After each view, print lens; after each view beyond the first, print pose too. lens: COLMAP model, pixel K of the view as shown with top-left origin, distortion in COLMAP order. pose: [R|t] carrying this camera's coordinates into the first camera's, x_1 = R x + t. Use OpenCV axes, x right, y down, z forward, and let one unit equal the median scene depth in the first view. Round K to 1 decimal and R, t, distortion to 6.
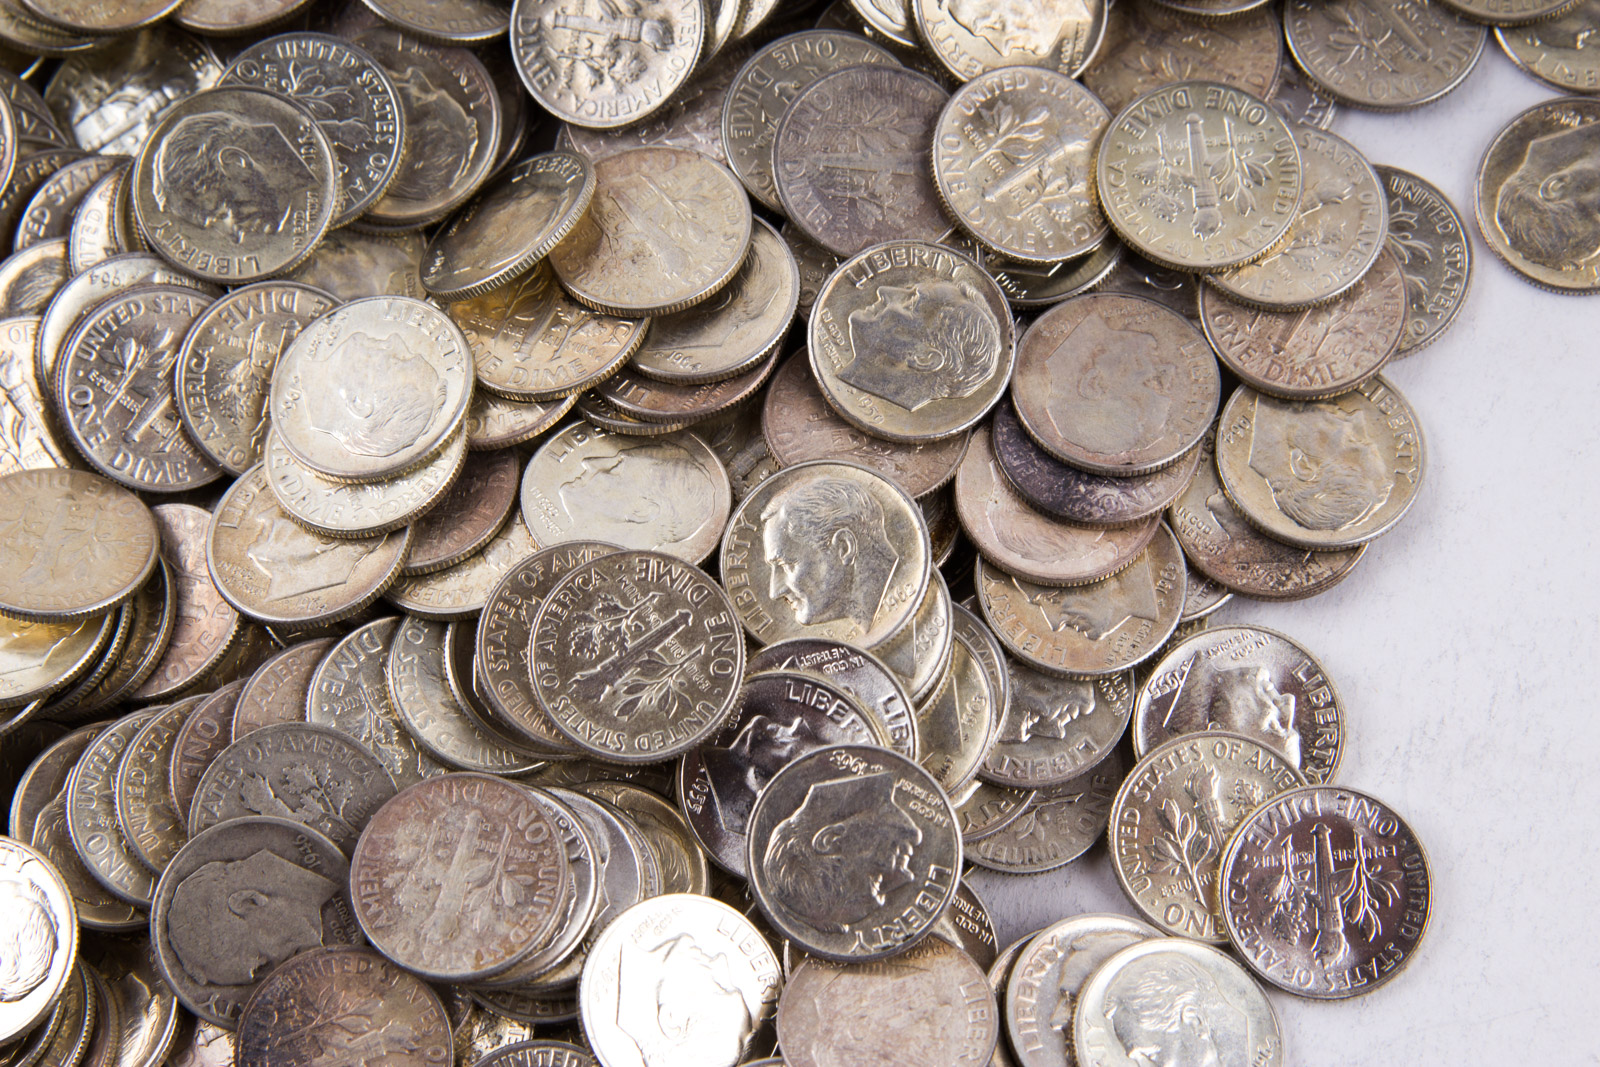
lens RADIAL K [[4627.5, 0, 800.0], [0, 4627.5, 533.5], [0, 0, 1]] dist [0.010317, 0.449302]
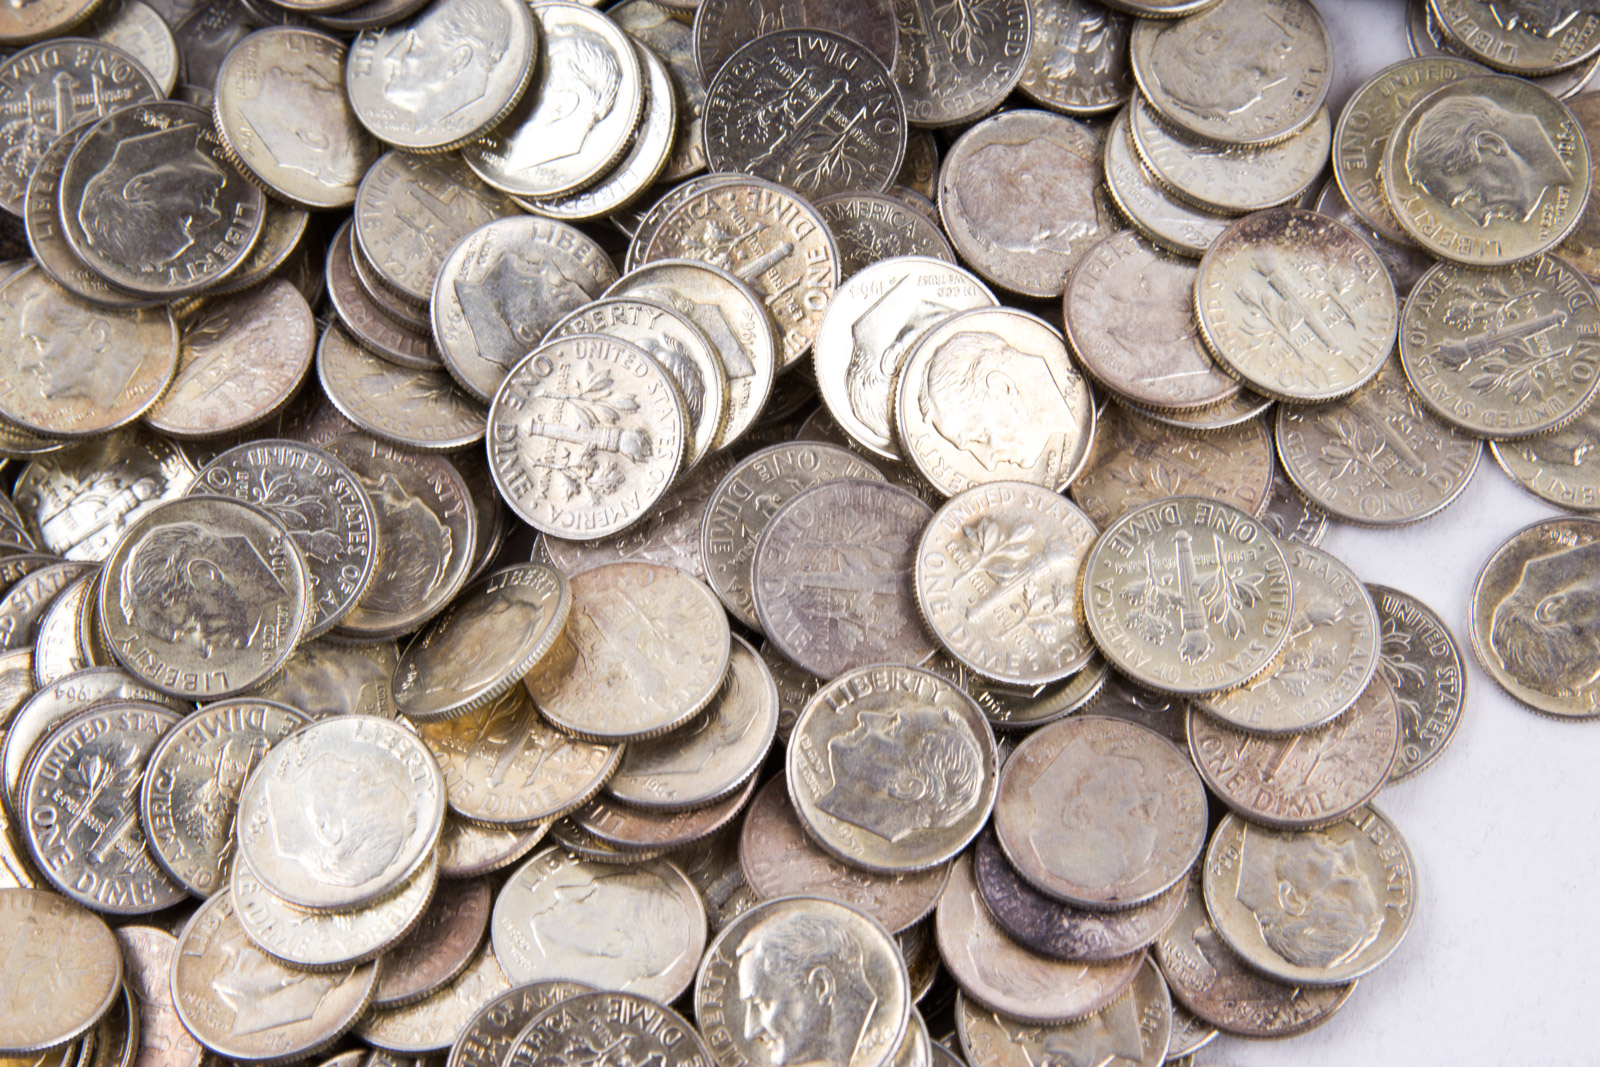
lens RADIAL K [[4627.5, 0, 800.0], [0, 4627.5, 533.5], [0, 0, 1]] dist [0.010317, 0.449302]
pose [[0.999972, 0.006173, -0.004219, 0.008446], [-0.006216, 0.999928, -0.010251, -0.081630], [0.004156, 0.010277, 0.999939, 0.020823]]
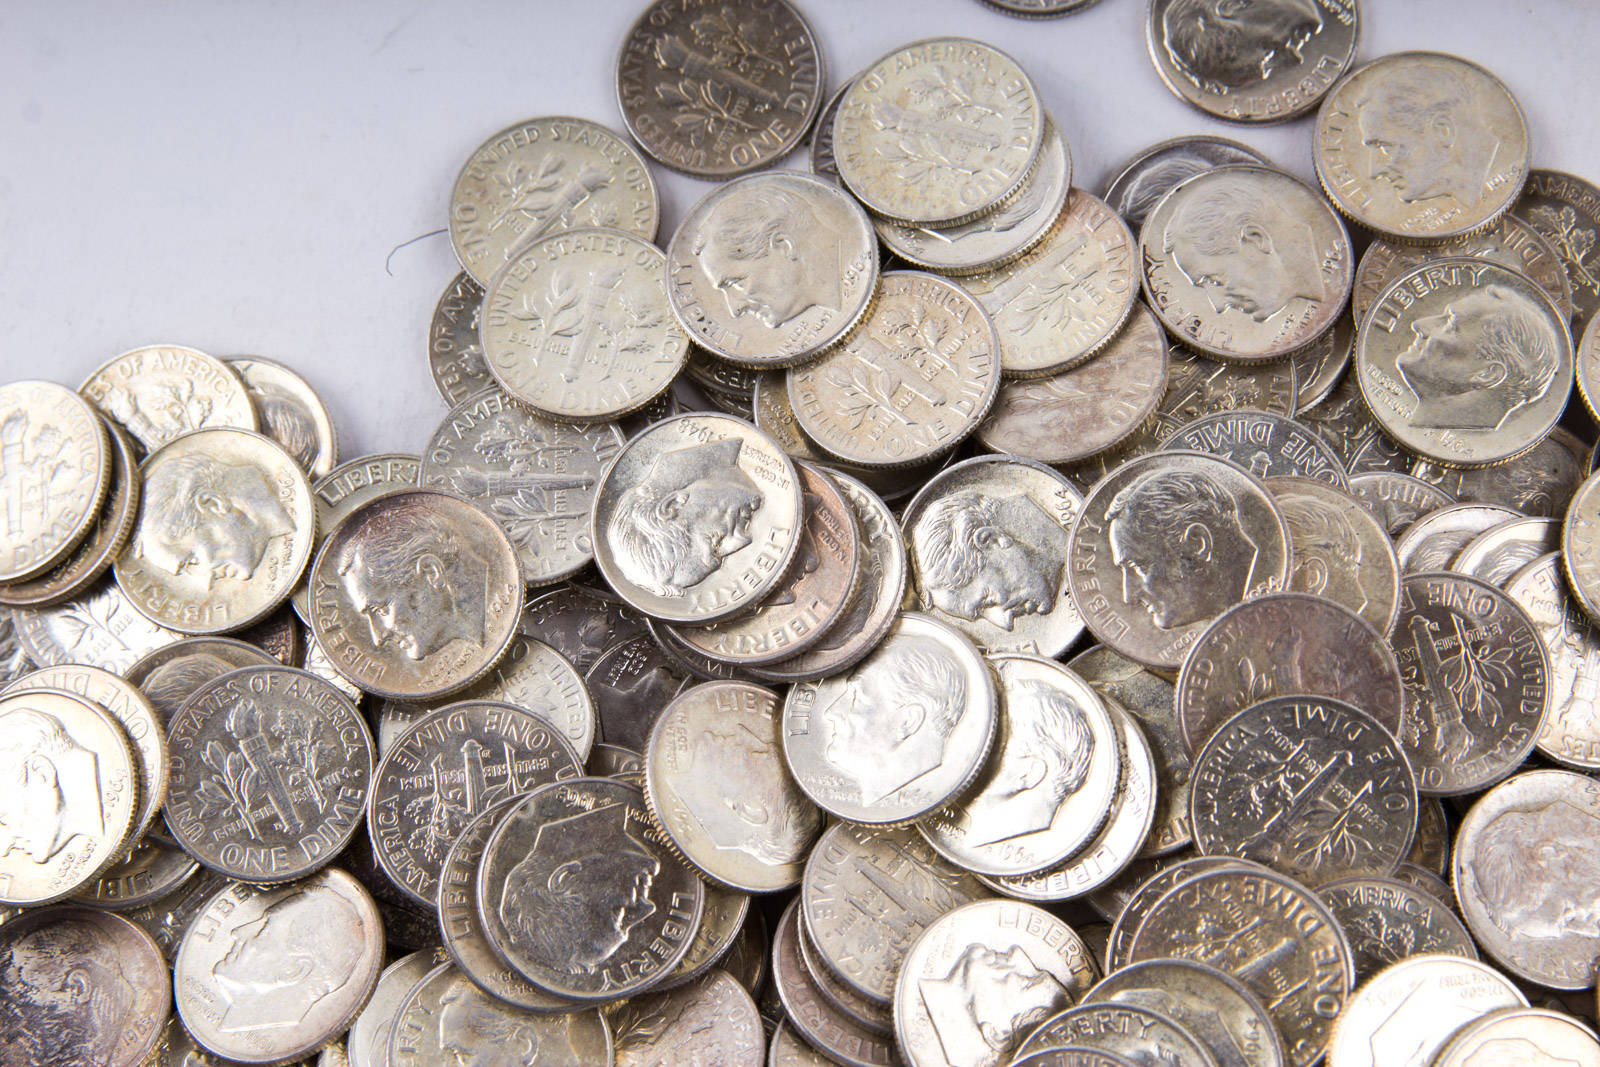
lens RADIAL K [[4627.5, 0, 800.0], [0, 4627.5, 533.5], [0, 0, 1]] dist [0.010317, 0.449302]
pose [[0.999892, -0.014711, -0.000117, -0.095193], [0.014708, 0.999508, 0.027687, -0.263155], [-0.000290, -0.027686, 0.999617, 0.120324]]
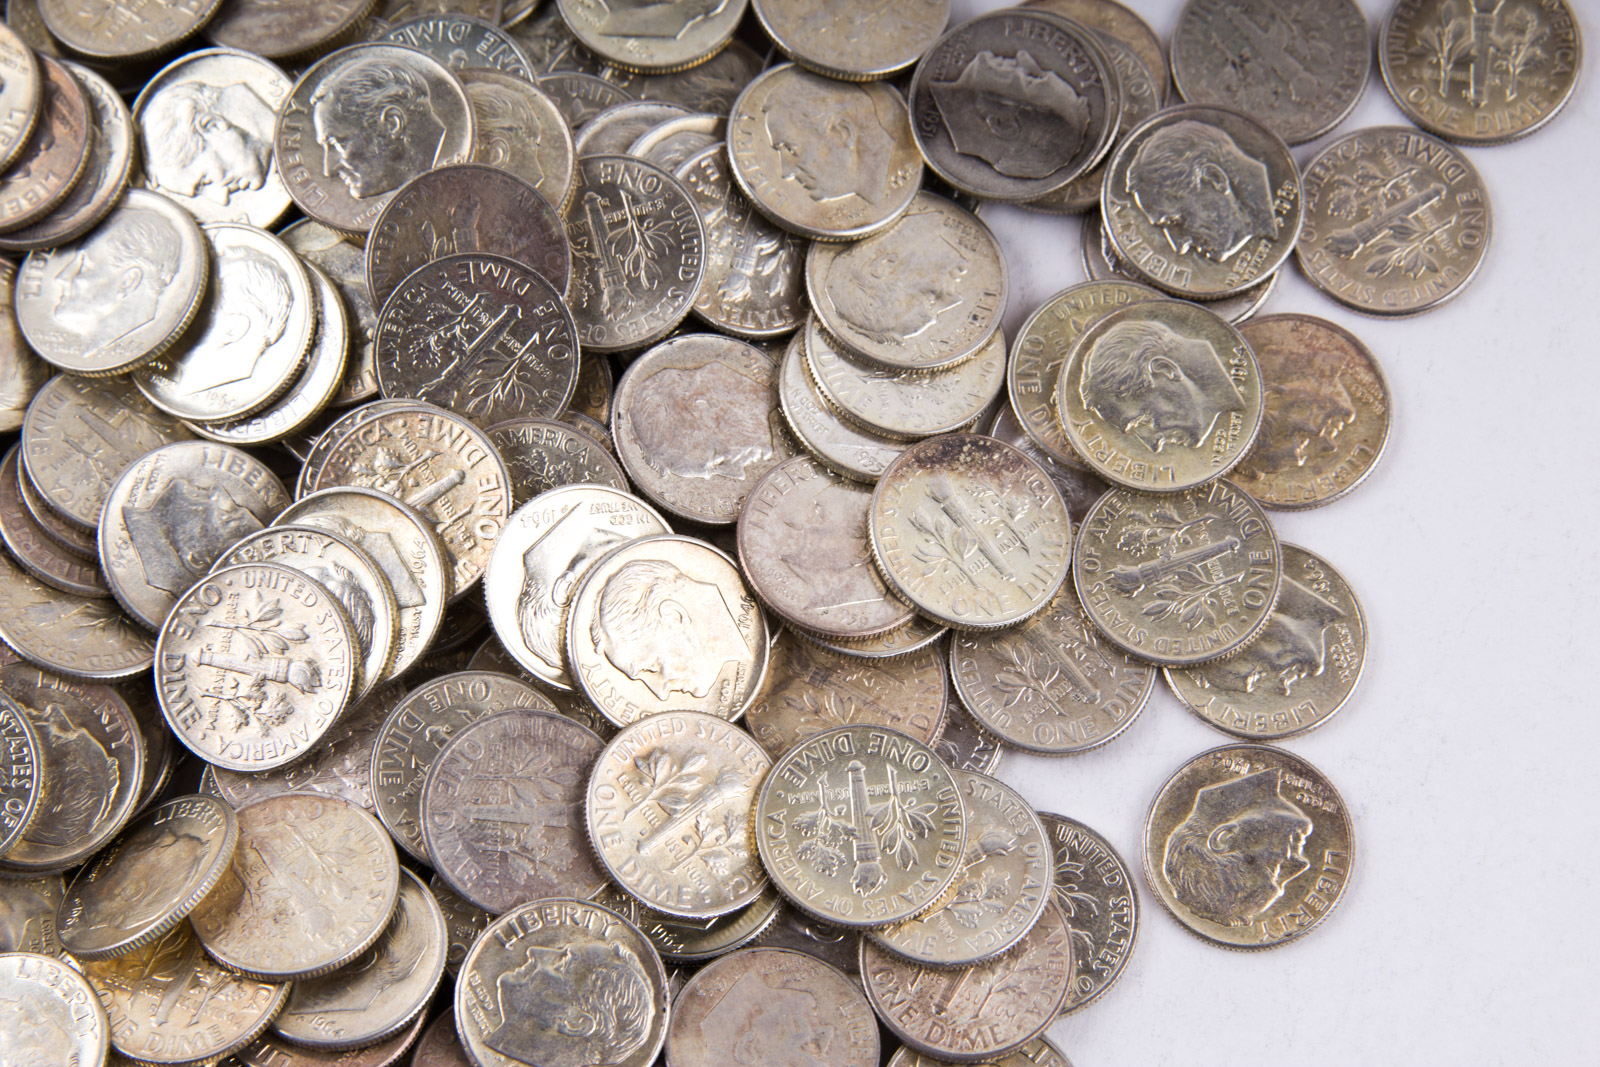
lens RADIAL K [[4627.5, 0, 800.0], [0, 4627.5, 533.5], [0, 0, 1]] dist [0.010317, 0.449302]
pose [[0.999098, 0.004055, 0.042278, 0.032688], [-0.002941, 0.999648, -0.026362, -0.115689], [-0.042370, 0.026213, 0.998758, 0.025698]]
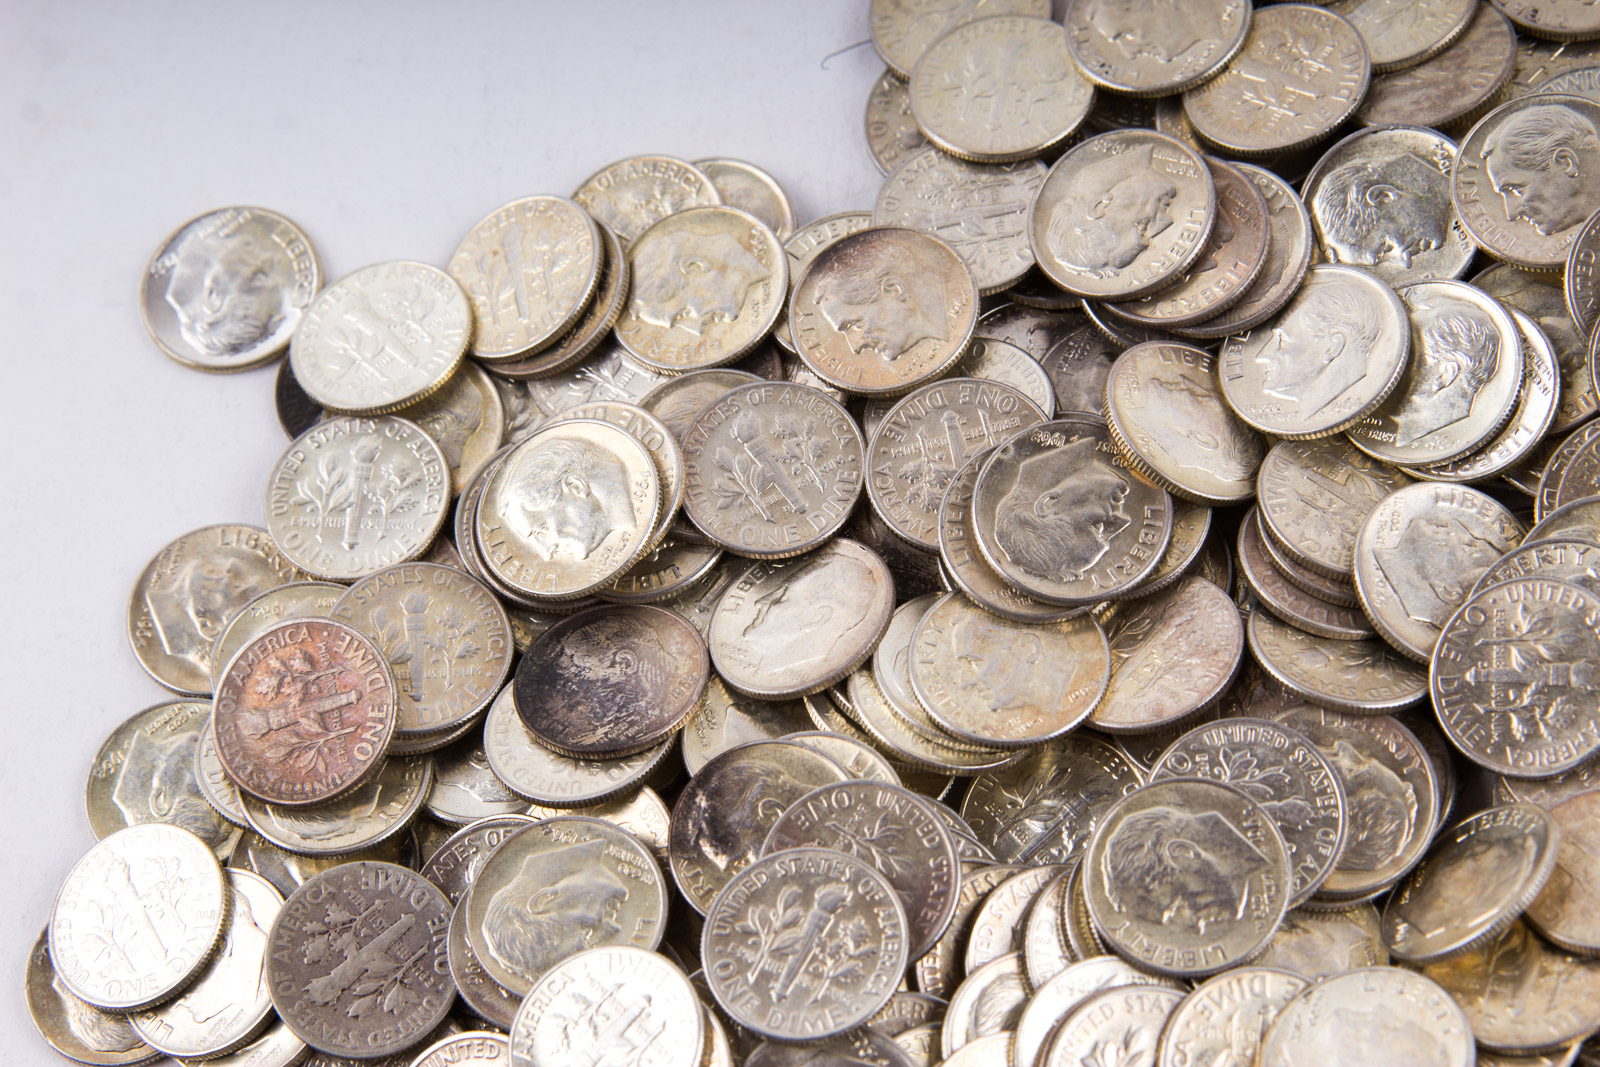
lens RADIAL K [[4627.5, 0, 800.0], [0, 4627.5, 533.5], [0, 0, 1]] dist [0.010317, 0.449302]
pose [[0.992442, -0.121739, -0.015414, -0.184518], [0.116998, 0.976626, -0.180312, 0.022288], [0.037004, 0.177146, 0.983489, 0.011634]]
